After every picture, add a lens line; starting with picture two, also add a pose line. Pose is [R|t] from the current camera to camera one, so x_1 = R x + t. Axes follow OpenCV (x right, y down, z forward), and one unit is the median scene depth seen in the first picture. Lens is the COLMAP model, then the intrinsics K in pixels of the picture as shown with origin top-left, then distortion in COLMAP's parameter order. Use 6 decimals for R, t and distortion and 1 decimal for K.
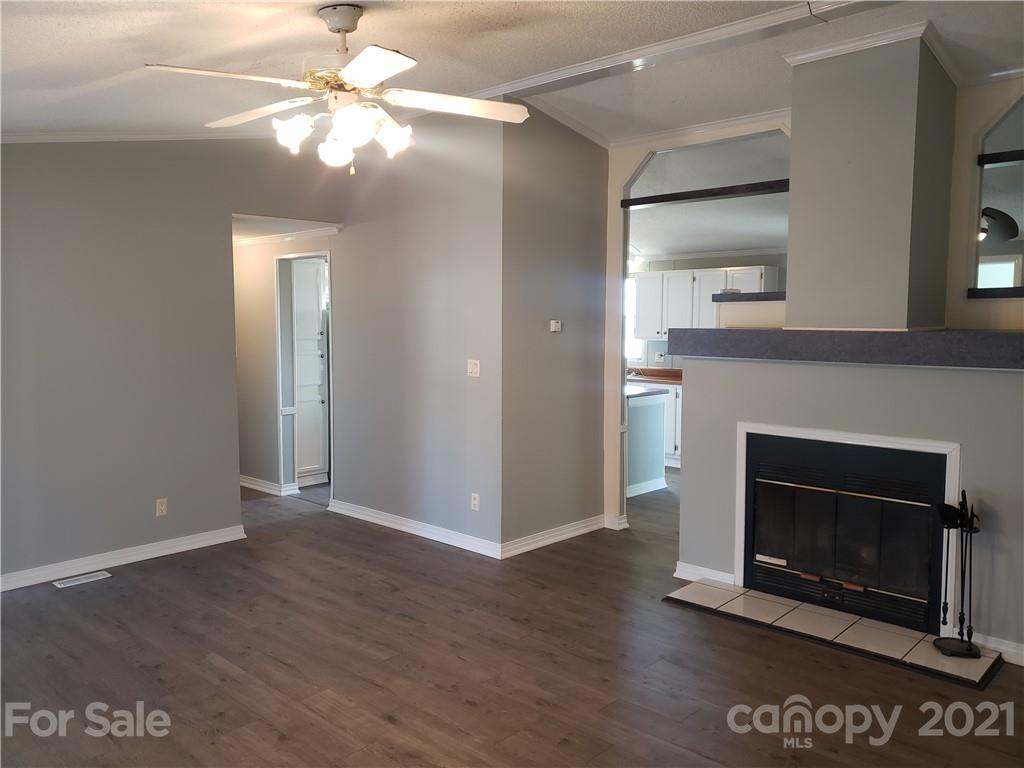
lens RADIAL K [[782.8, 0, 515.8], [0, 782.8, 369.2], [0, 0, 1]] dist [0.045853, -0.003403]
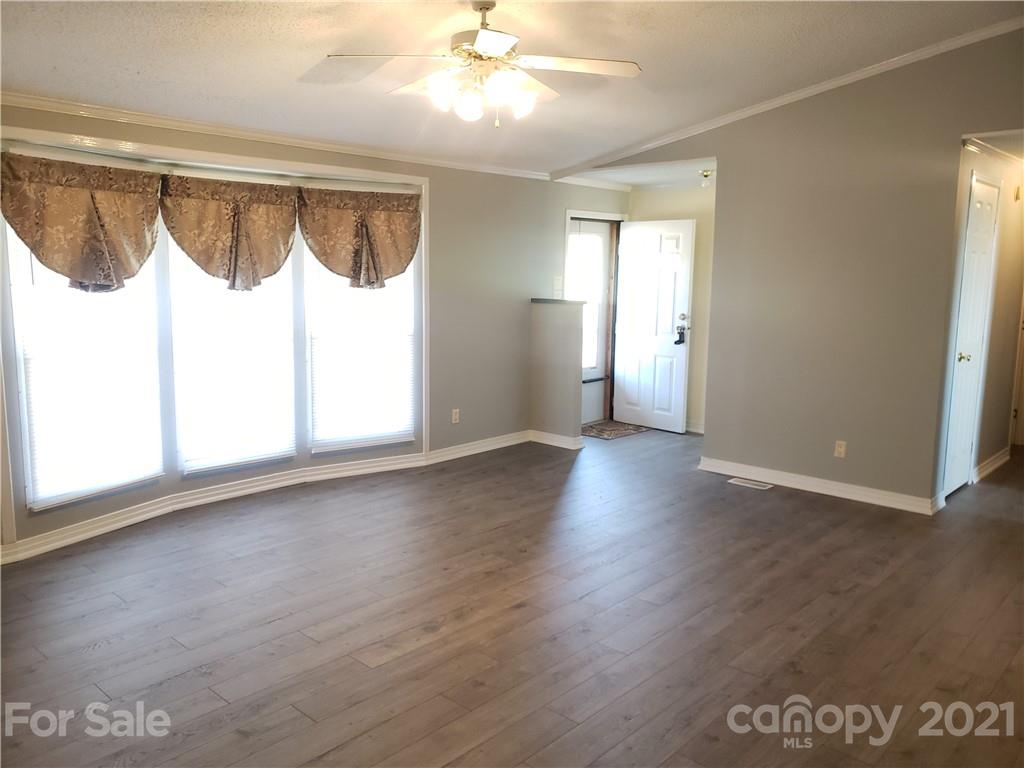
lens RADIAL K [[797.6, 0, 484.5], [0, 797.6, 384.9], [0, 0, 1]] dist [-0.045782, -0.003169]
pose [[-0.020895, 0.144142, -0.989336, 0.634184], [-0.073295, 0.986669, 0.145301, -0.021773], [0.997091, 0.075549, -0.010052, 0.644128]]
